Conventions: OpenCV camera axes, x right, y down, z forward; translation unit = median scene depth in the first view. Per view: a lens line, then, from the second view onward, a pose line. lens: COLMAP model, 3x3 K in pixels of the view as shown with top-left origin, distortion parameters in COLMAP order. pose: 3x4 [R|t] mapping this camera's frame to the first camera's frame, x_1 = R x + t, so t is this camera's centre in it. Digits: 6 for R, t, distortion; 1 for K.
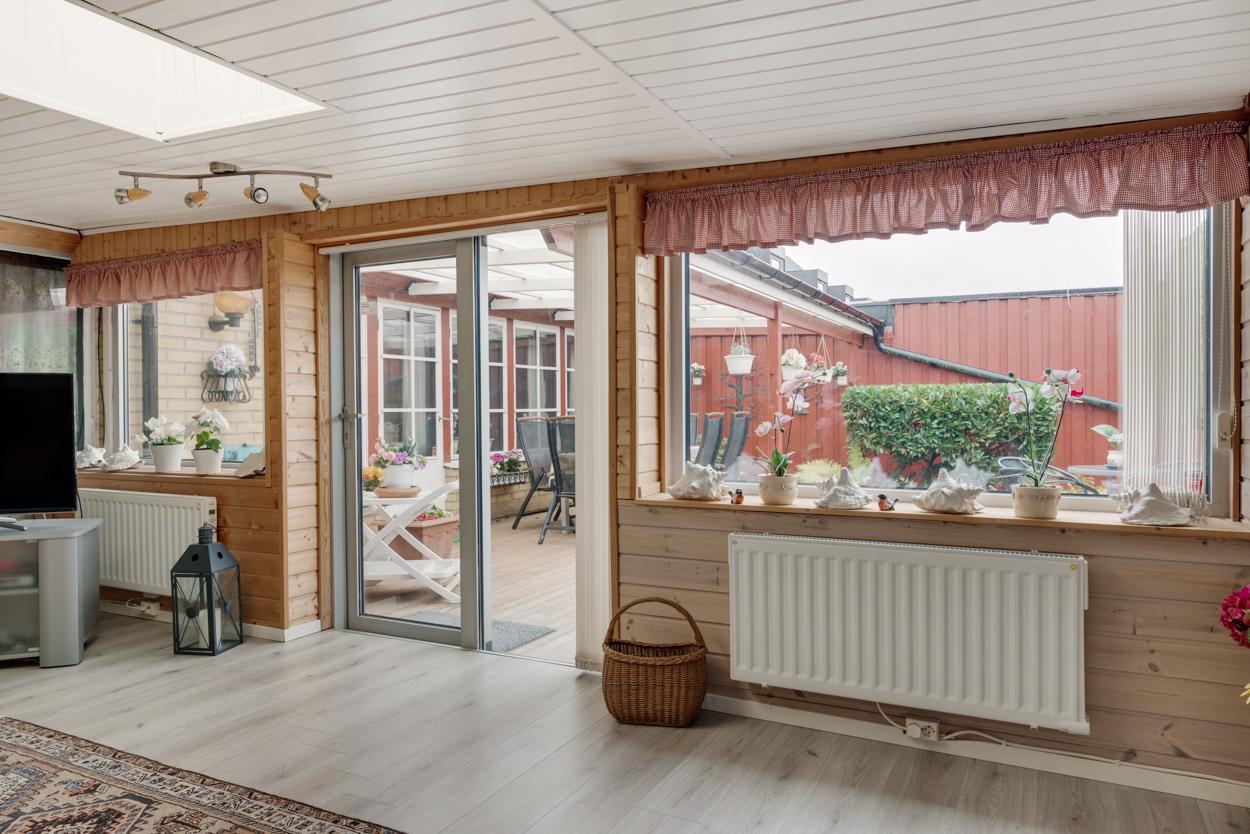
lens RADIAL K [[882.4, 0, 626.3], [0, 882.4, 419.3], [0, 0, 1]] dist [-0.005969, -0.000596]
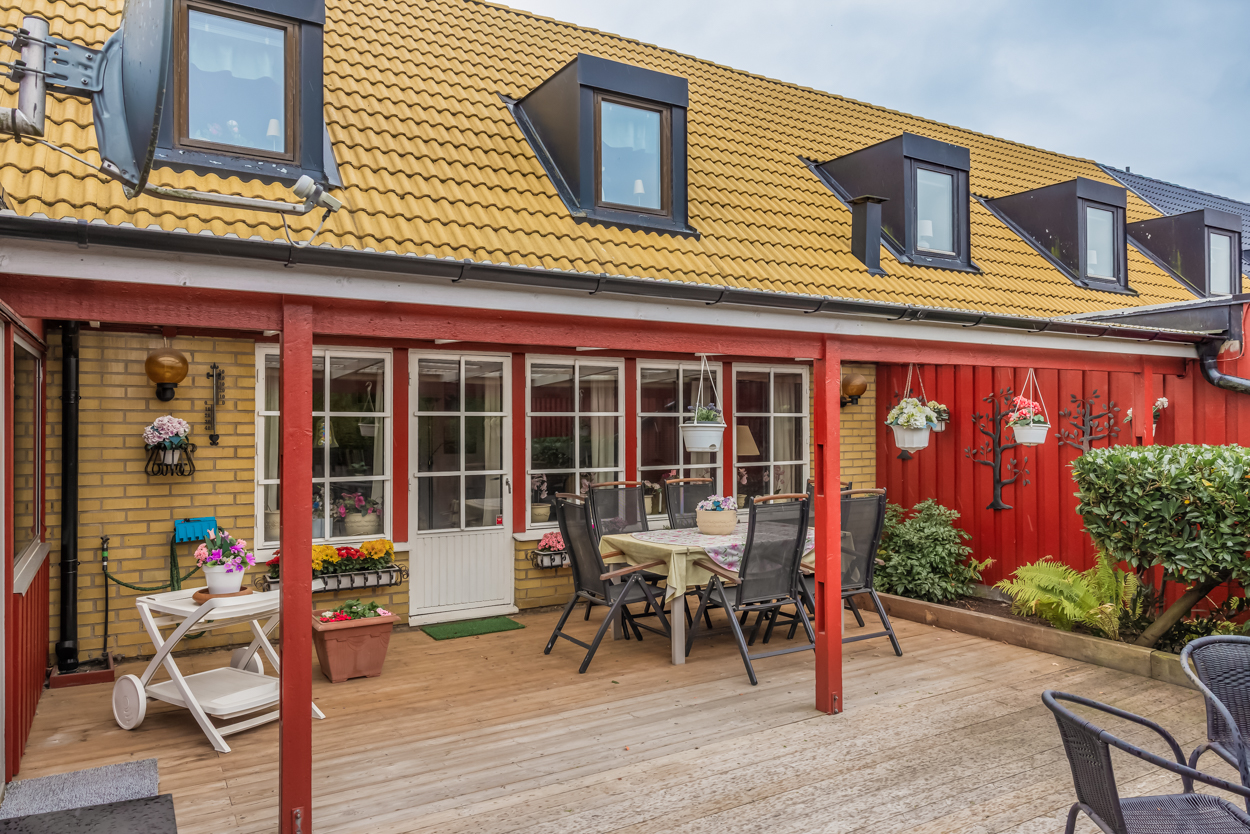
lens RADIAL K [[855.3, 0, 625.2], [0, 855.3, 417.0], [0, 0, 1]] dist [-0.007461, 0.001721]
pose [[0.830682, 0.001448, -0.556745, 0.332475], [-0.008250, 0.999919, -0.009710, -0.054052], [0.556686, 0.012660, 0.830627, 0.348756]]
